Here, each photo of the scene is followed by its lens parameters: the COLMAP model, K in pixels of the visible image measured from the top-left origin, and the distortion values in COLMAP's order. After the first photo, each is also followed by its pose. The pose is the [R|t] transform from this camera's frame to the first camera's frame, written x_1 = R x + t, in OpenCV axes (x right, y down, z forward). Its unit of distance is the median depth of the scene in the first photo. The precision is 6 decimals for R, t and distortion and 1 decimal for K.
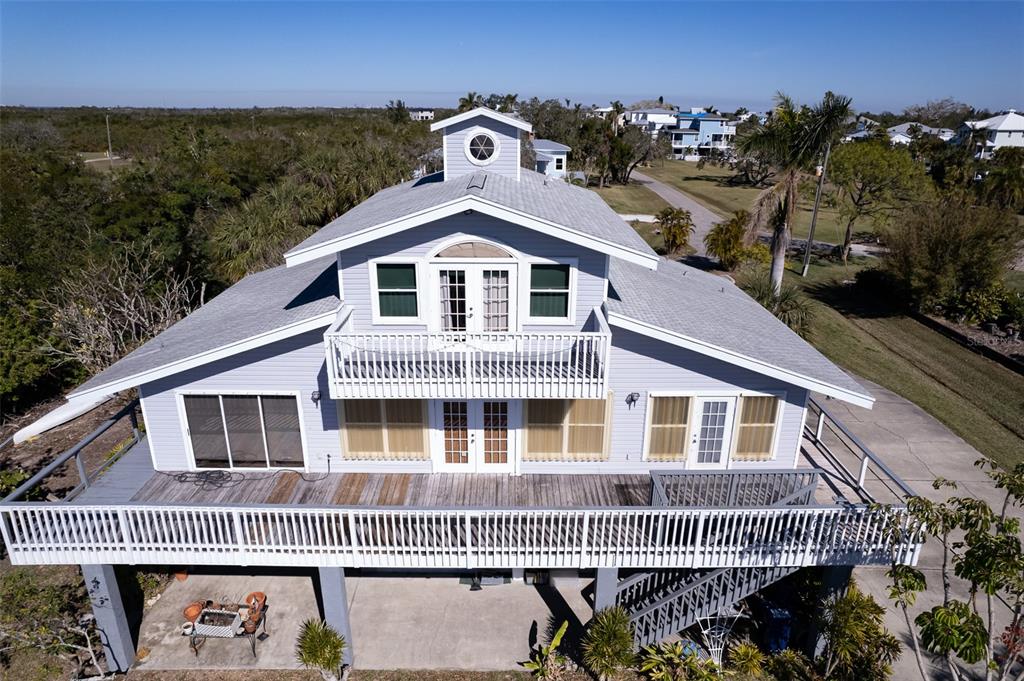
lens RADIAL K [[656.4, 0, 516.1], [0, 656.4, 346.5], [0, 0, 1]] dist [-0.071157, 0.064879]
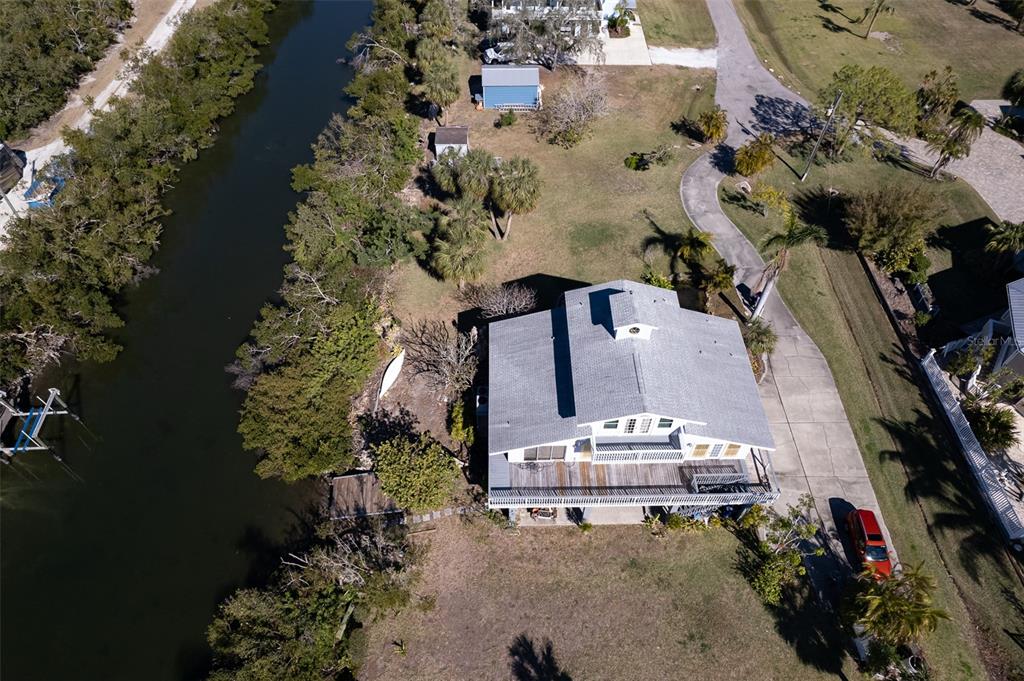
lens RADIAL K [[656.4, 0, 516.9], [0, 656.4, 344.2], [0, 0, 1]] dist [-0.071157, 0.064879]
pose [[0.999955, -0.005632, 0.007661, -0.552834], [0.000960, 0.861366, 0.507985, -1.644156], [-0.009460, -0.507954, 0.861332, -1.117825]]
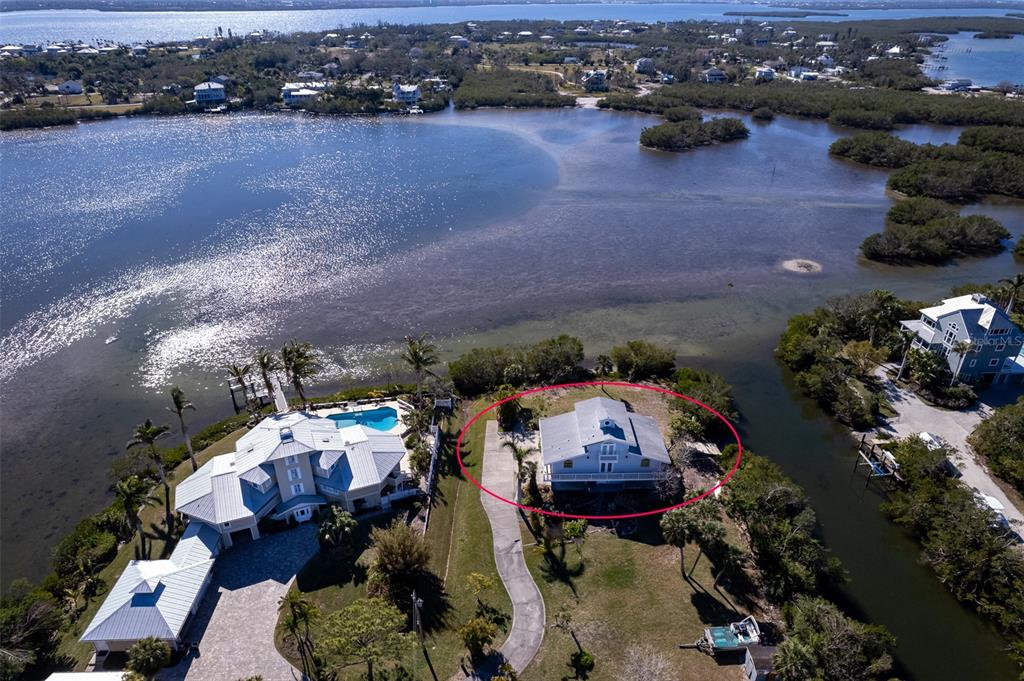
lens RADIAL K [[656.4, 0, 516.6], [0, 656.4, 344.1], [0, 0, 1]] dist [-0.071157, 0.064879]
pose [[-0.999855, -0.005240, -0.016188, 0.872595], [-0.015627, 0.659110, 0.751884, -5.387820], [0.006729, 0.752028, -0.659097, 4.705742]]
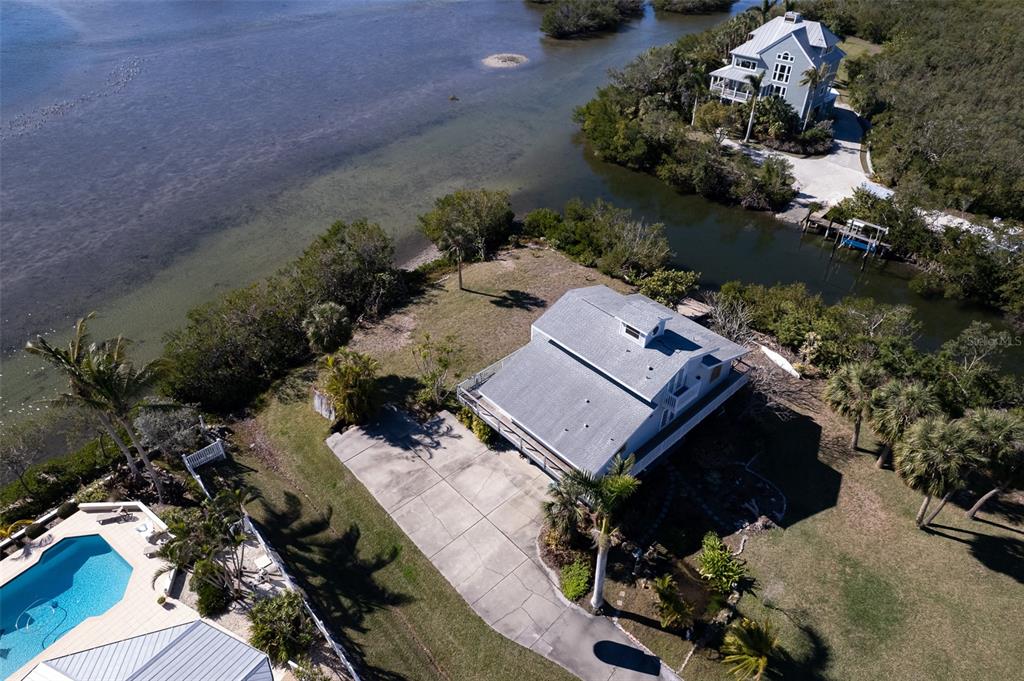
lens RADIAL K [[656.4, 0, 517.2], [0, 656.4, 345.4], [0, 0, 1]] dist [-0.071157, 0.064879]
pose [[-0.737939, 0.408125, -0.537475, 1.919613], [-0.245111, 0.579947, 0.776906, -2.409455], [0.628782, 0.705050, -0.327930, 1.887163]]
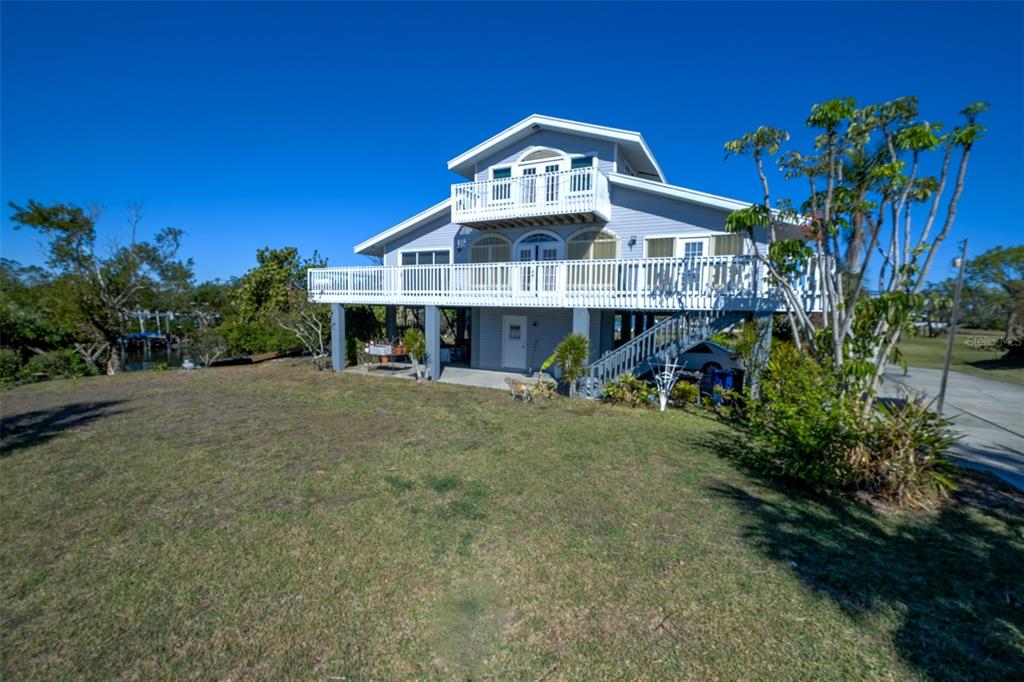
lens RADIAL K [[452.8, 0, 513.0], [0, 452.8, 340.3], [0, 0, 1]] dist [-0.004886, 0.000264]
pose [[0.885706, 0.042179, -0.462326, 0.415651], [-0.171580, 0.955093, -0.241573, 0.584207], [0.431375, 0.293289, 0.853169, 0.055243]]
